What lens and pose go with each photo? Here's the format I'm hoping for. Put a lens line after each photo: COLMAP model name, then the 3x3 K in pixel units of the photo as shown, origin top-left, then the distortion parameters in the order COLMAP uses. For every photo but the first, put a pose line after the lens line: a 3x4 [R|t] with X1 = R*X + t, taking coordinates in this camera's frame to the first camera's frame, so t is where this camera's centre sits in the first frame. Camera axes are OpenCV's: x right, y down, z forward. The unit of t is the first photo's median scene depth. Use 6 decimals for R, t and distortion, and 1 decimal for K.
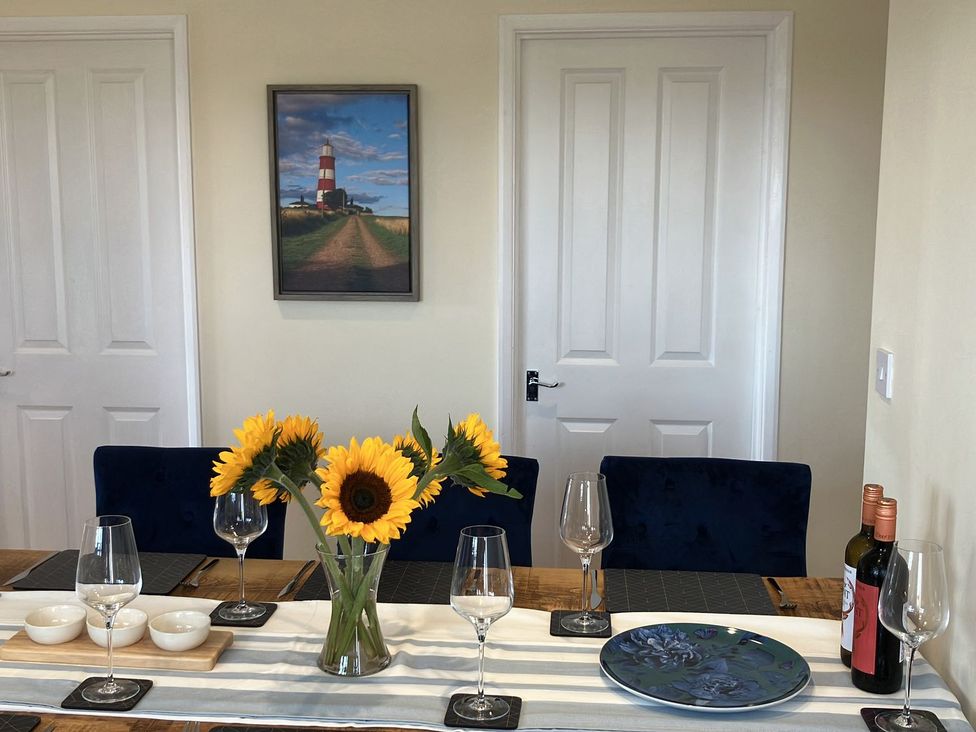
lens RADIAL K [[1164.0, 0, 488.0], [0, 1164.0, 366.0], [0, 0, 1]] dist [0.214198, -0.878778]
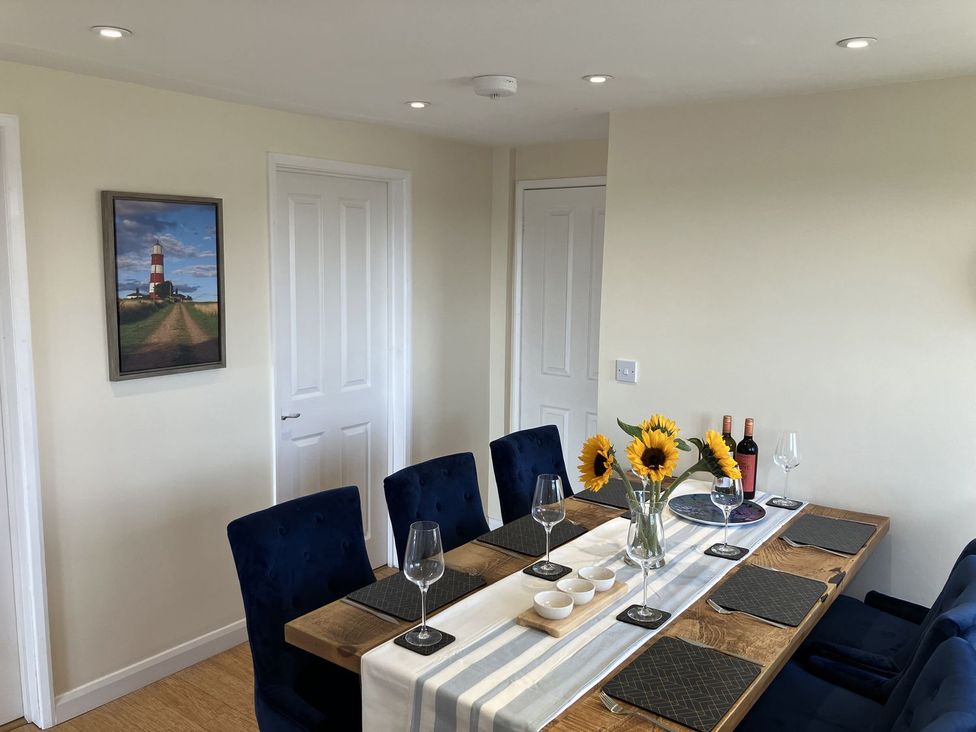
lens RADIAL K [[813.4, 0, 536.3], [0, 813.4, 367.1], [0, 0, 1]] dist [0.099052, -0.203344]
pose [[0.483588, -0.116617, 0.867492, -0.677458], [0.108744, 0.991411, 0.072655, -0.084788], [-0.868514, 0.059199, 0.492116, 0.271334]]
